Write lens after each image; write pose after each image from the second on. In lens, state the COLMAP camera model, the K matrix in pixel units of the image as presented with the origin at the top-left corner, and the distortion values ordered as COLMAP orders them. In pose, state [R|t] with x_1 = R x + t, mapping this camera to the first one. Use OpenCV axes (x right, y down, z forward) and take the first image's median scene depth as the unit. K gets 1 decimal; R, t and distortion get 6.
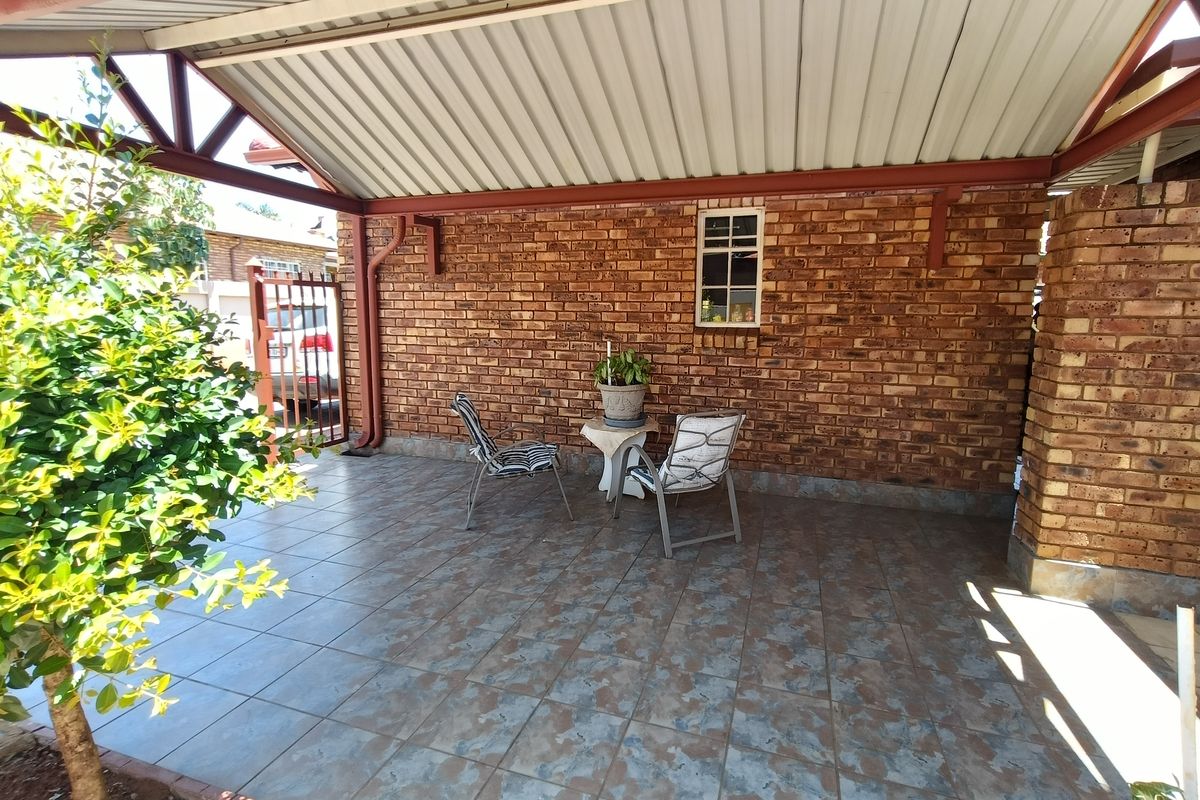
lens RADIAL K [[562.1, 0, 600.9], [0, 562.1, 398.8], [0, 0, 1]] dist [0.010818, 0.000828]
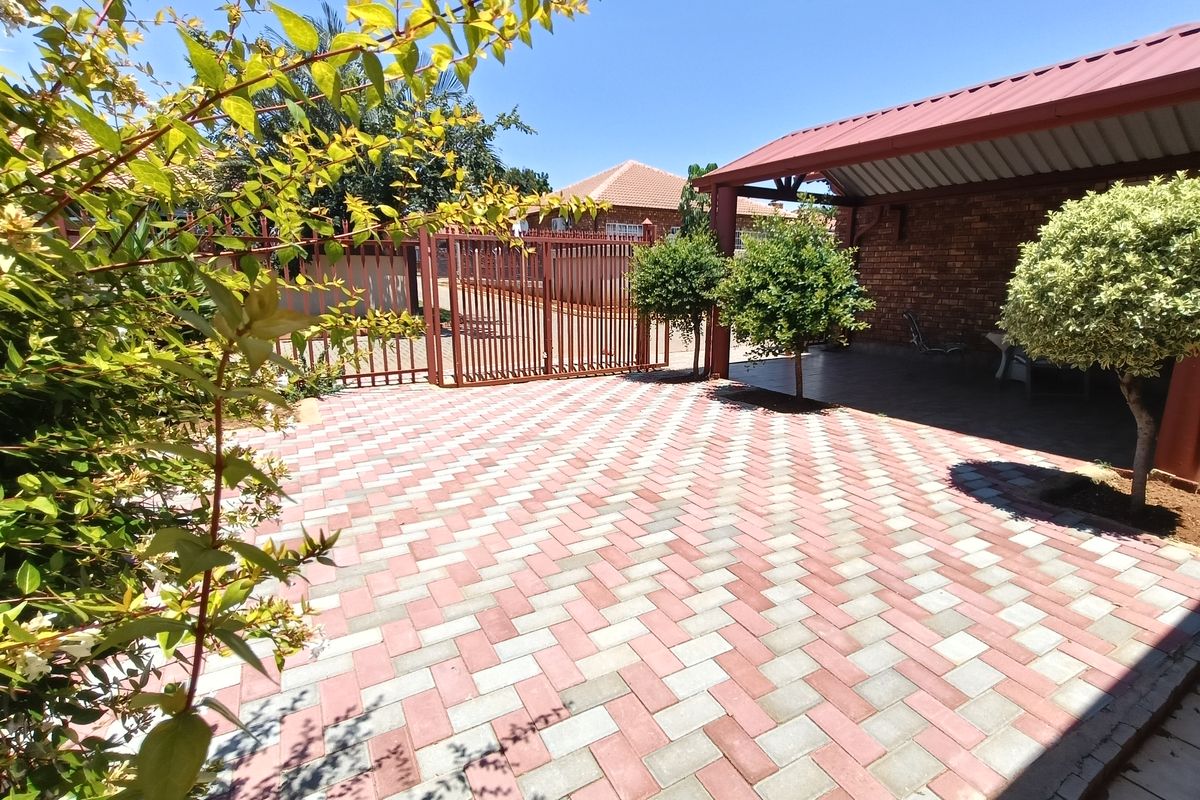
lens RADIAL K [[562.1, 0, 601.4], [0, 562.1, 394.4], [0, 0, 1]] dist [0.010818, 0.000828]
pose [[0.735796, 0.131280, -0.664357, 0.218737], [-0.086471, 0.991213, 0.100099, 0.132369], [0.671660, -0.016205, 0.740682, -0.797645]]
